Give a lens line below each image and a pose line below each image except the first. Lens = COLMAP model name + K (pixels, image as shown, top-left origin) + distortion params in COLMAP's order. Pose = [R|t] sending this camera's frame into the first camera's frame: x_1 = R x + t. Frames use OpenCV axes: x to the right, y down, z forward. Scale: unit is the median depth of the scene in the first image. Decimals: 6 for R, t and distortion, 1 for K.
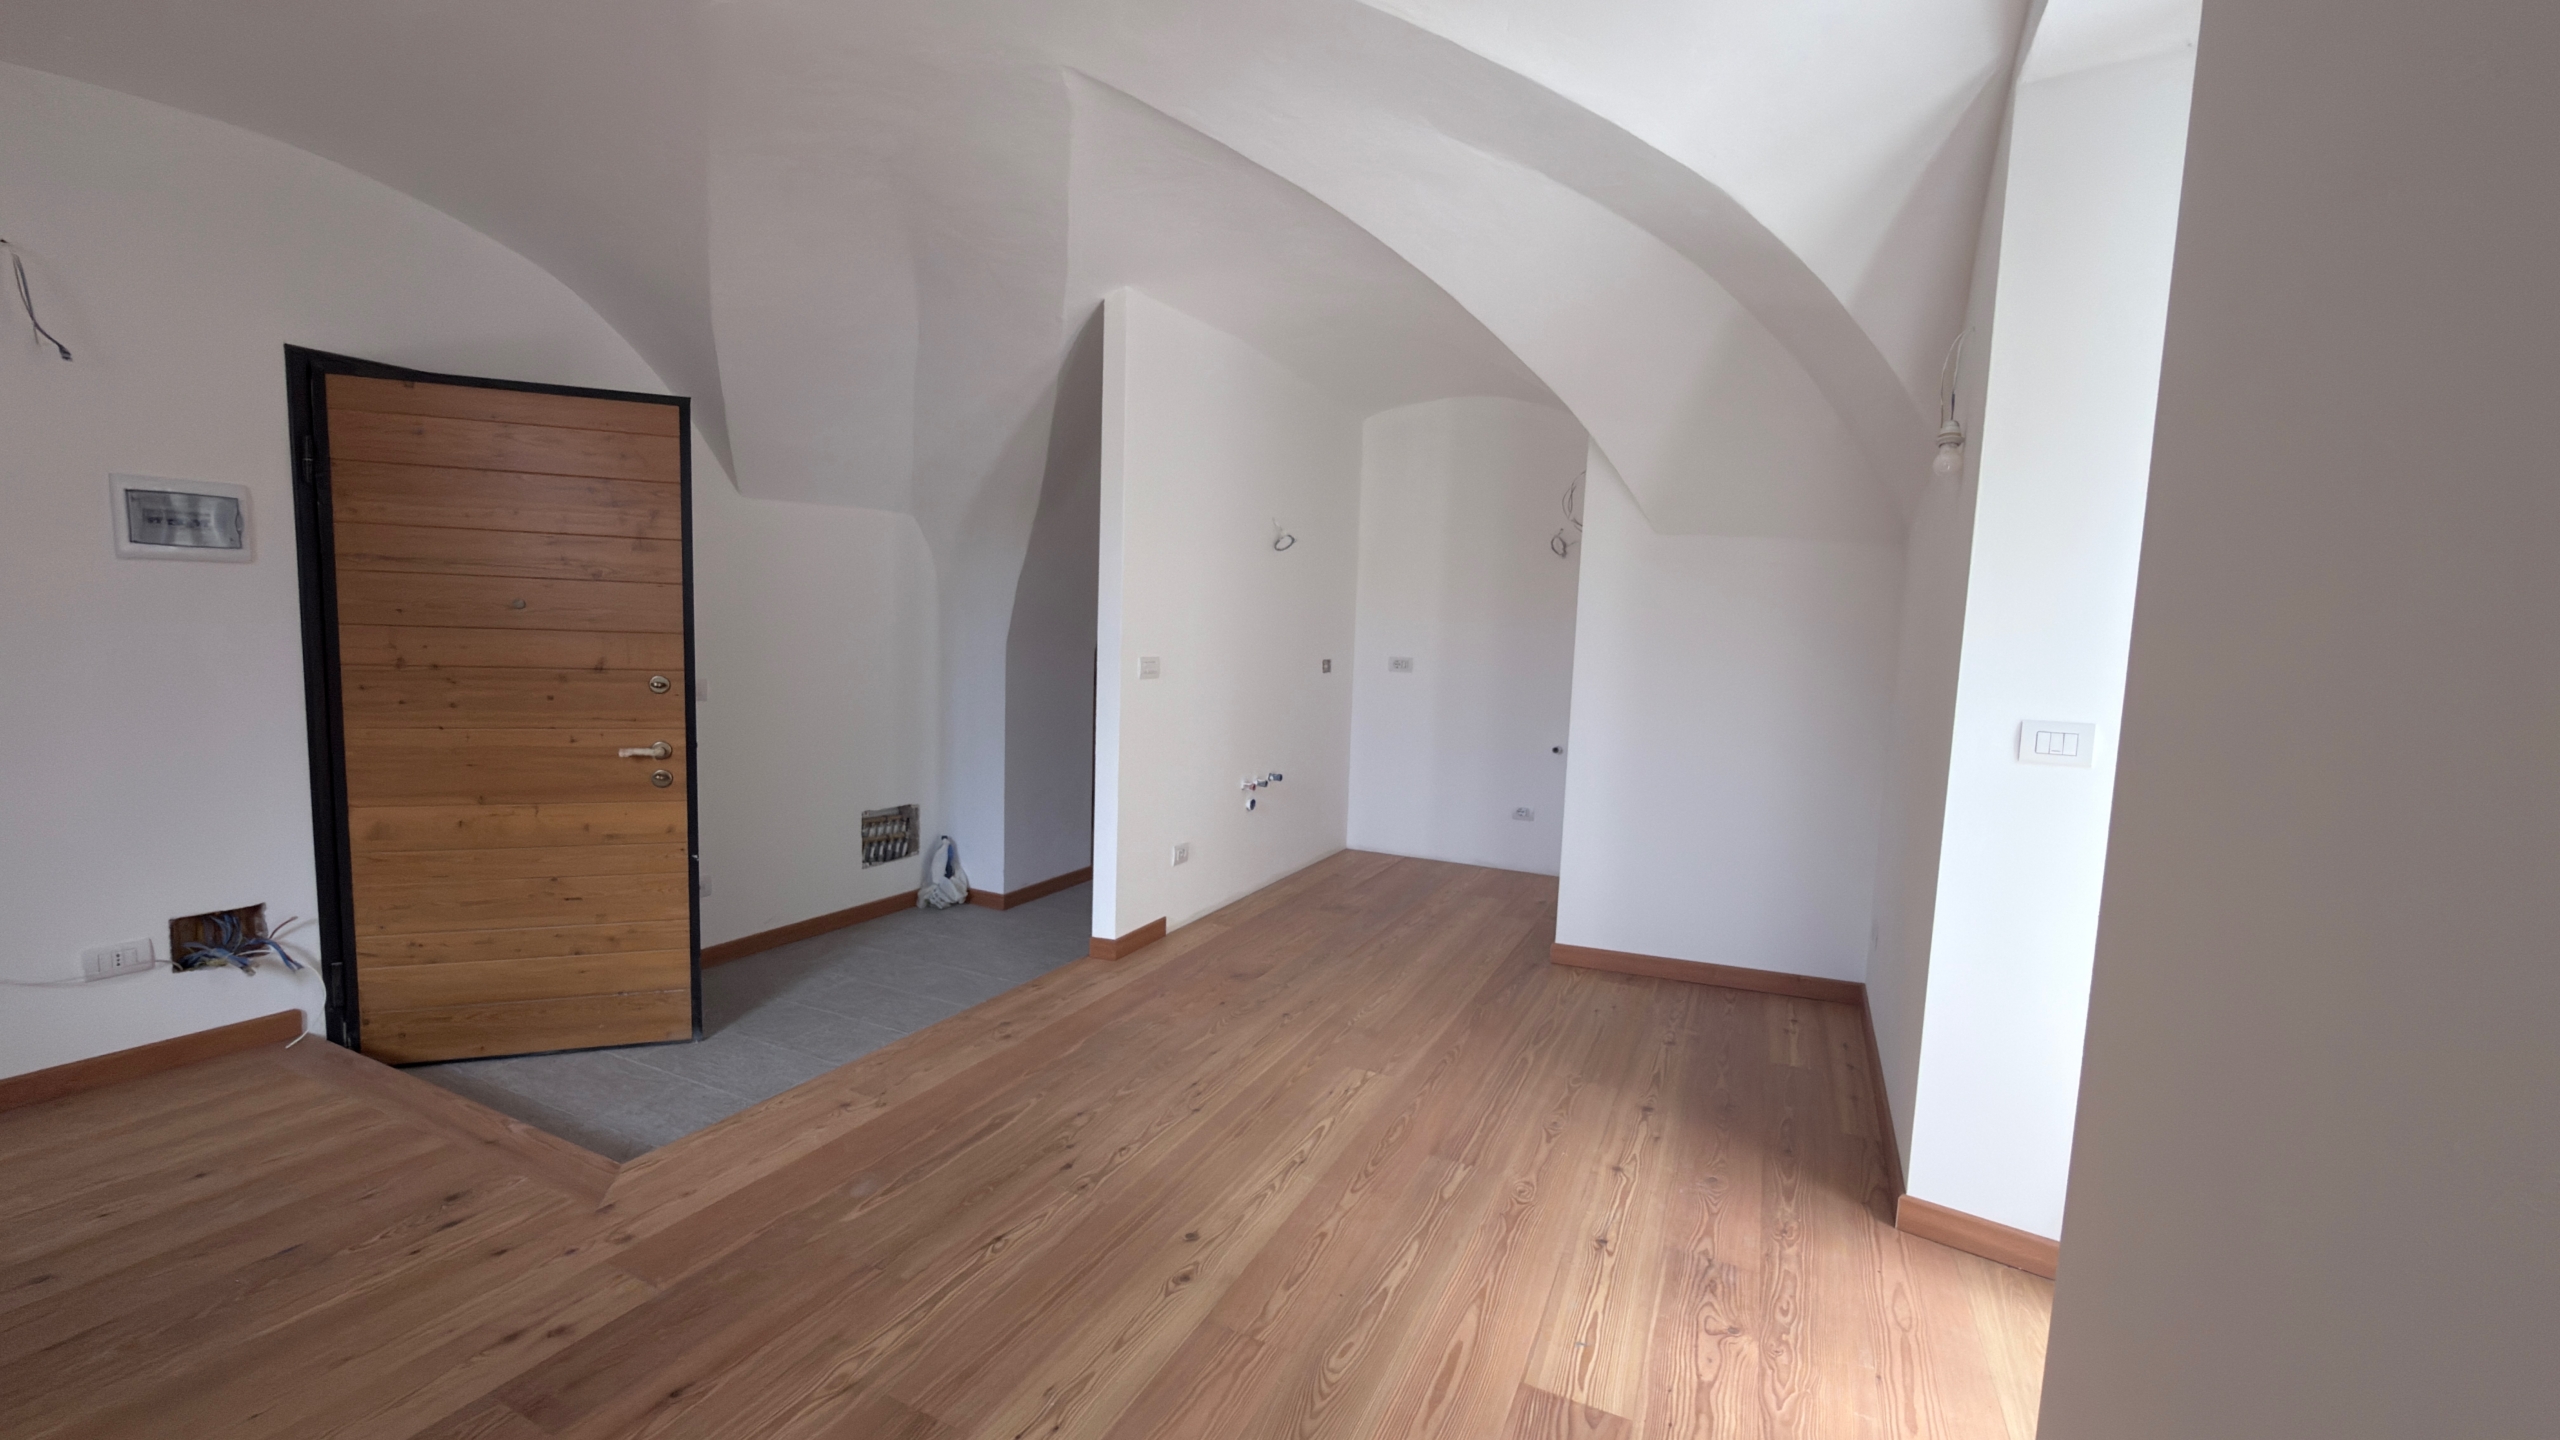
lens RADIAL K [[1011.2, 0, 1277.6], [0, 1011.2, 725.1], [0, 0, 1]] dist [0.000716, -0.000235]
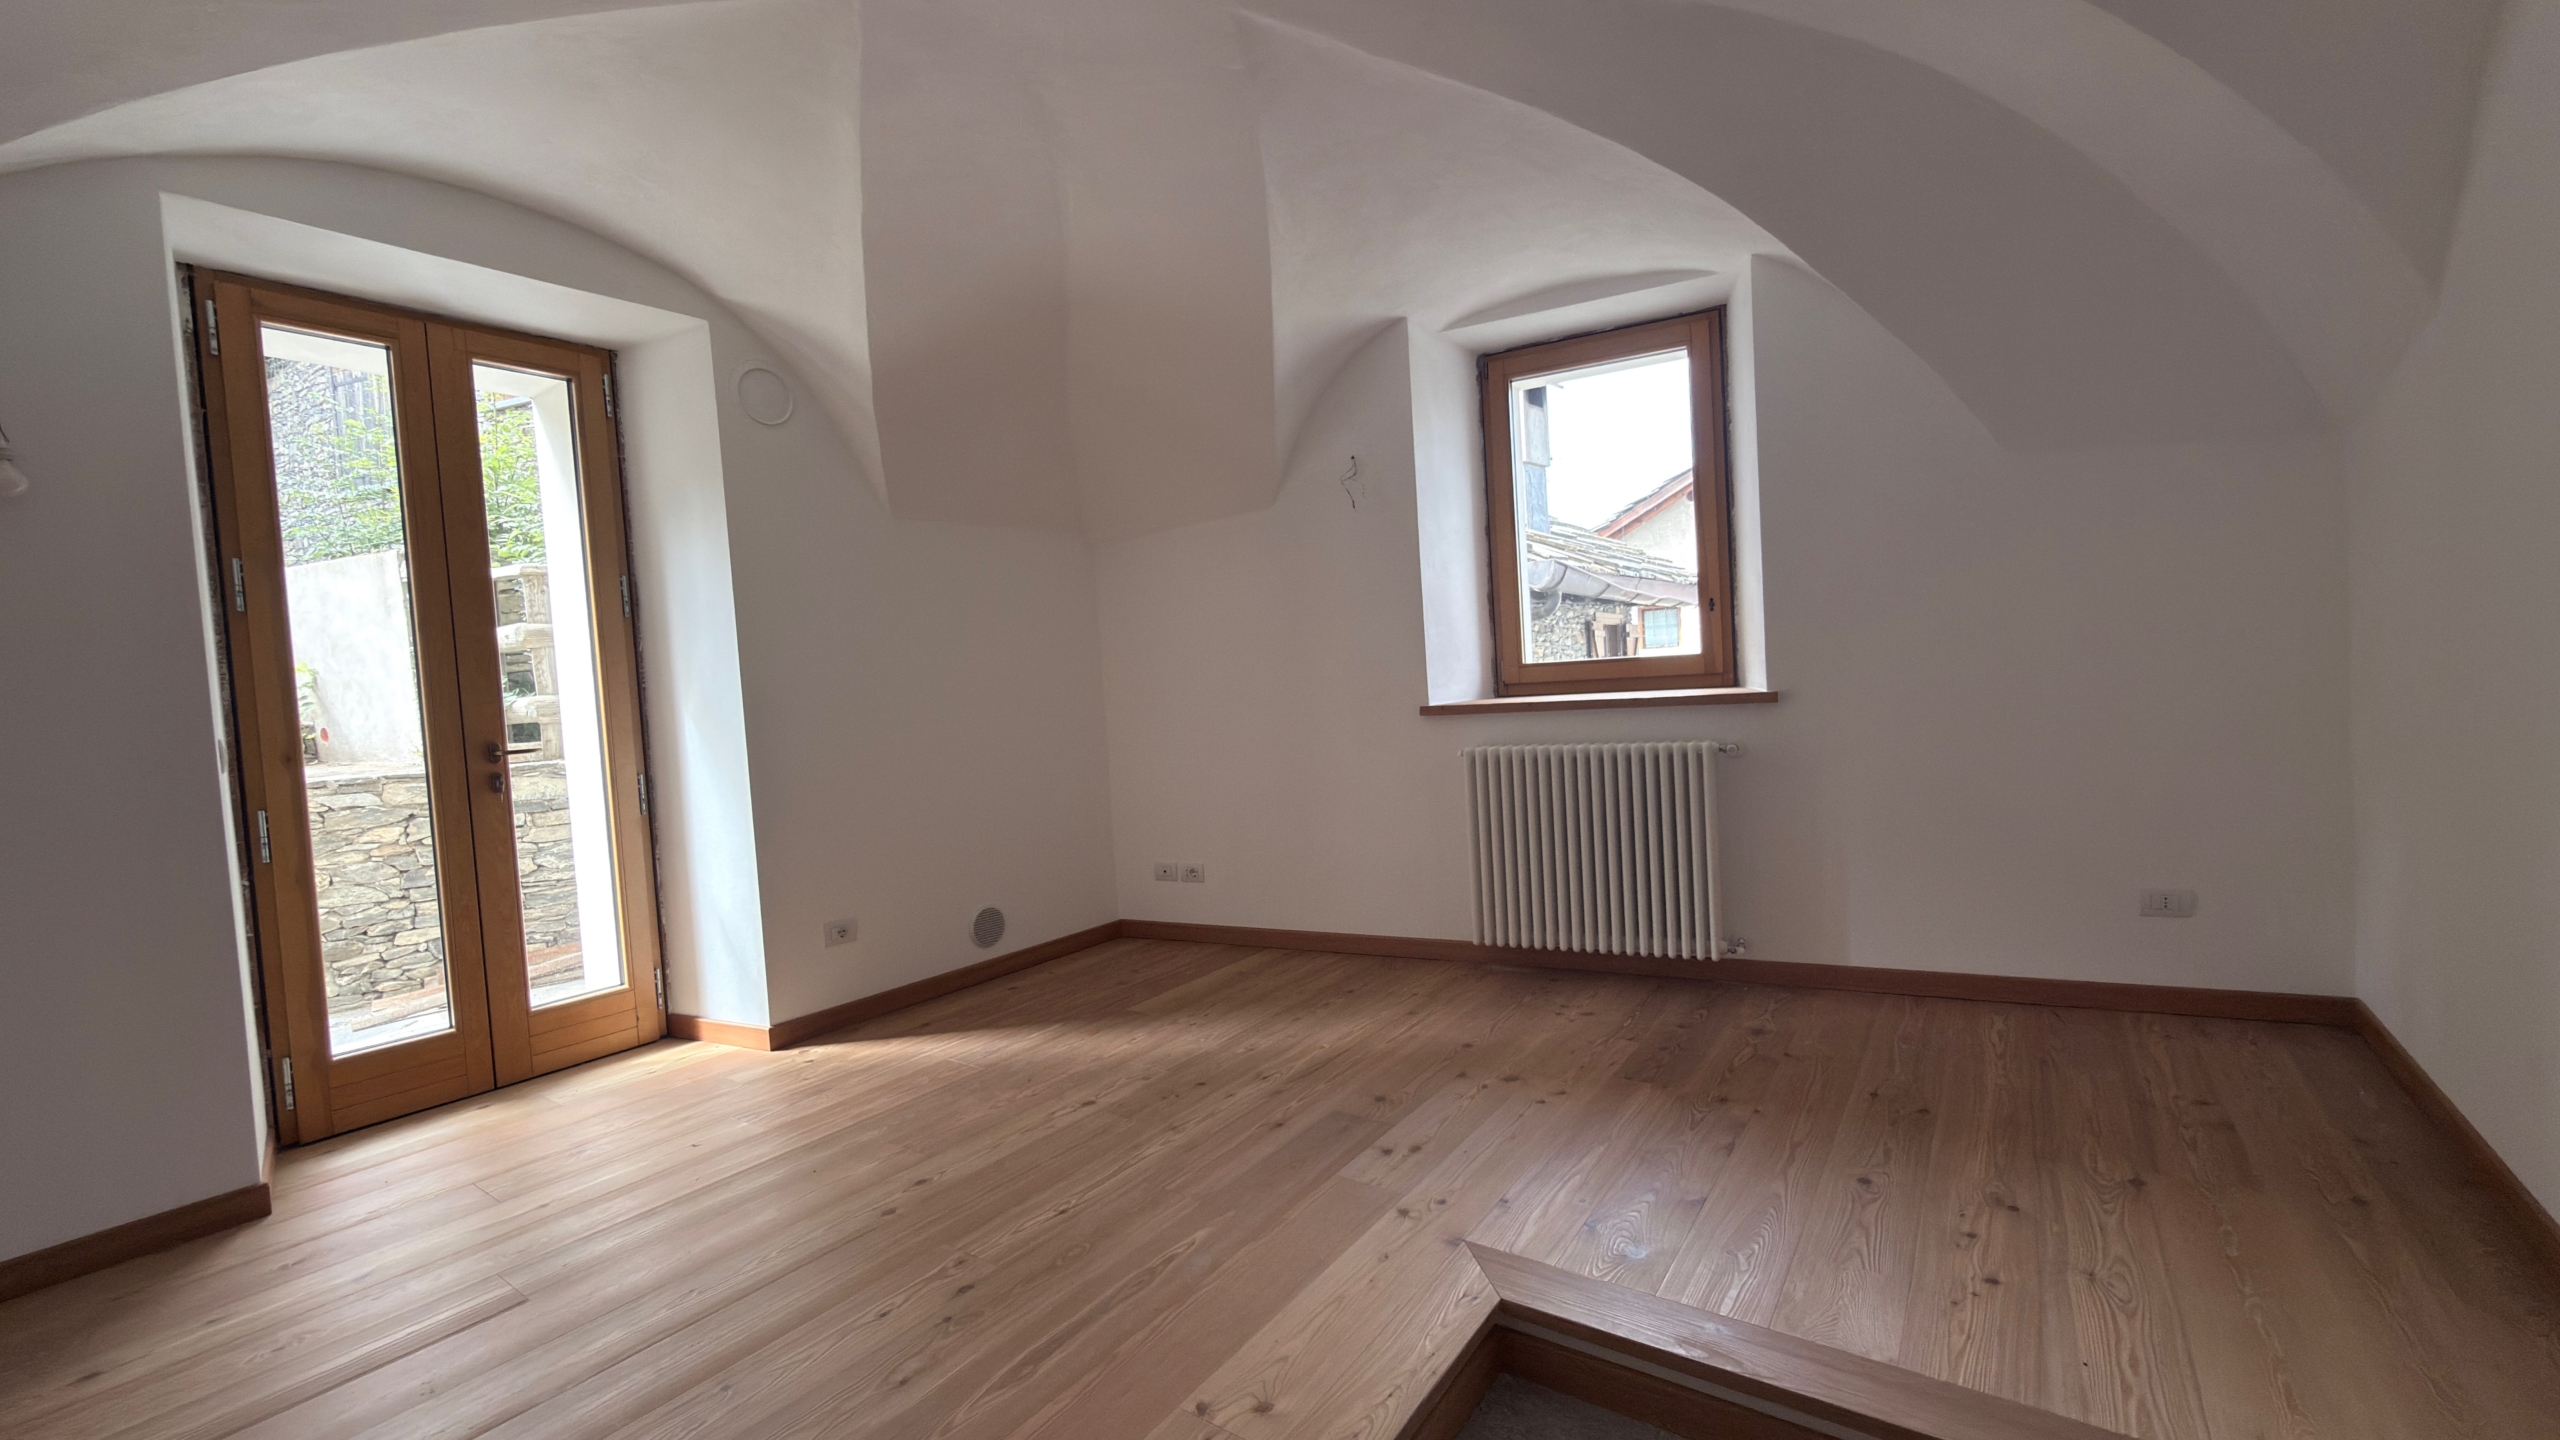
lens RADIAL K [[1011.2, 0, 1277.6], [0, 1011.2, 725.1], [0, 0, 1]] dist [0.000716, -0.000235]
pose [[-0.984930, 0.014963, 0.172306, -0.508736], [0.039648, 0.989254, 0.140731, -0.101490], [-0.168349, 0.145442, -0.974939, 1.420343]]
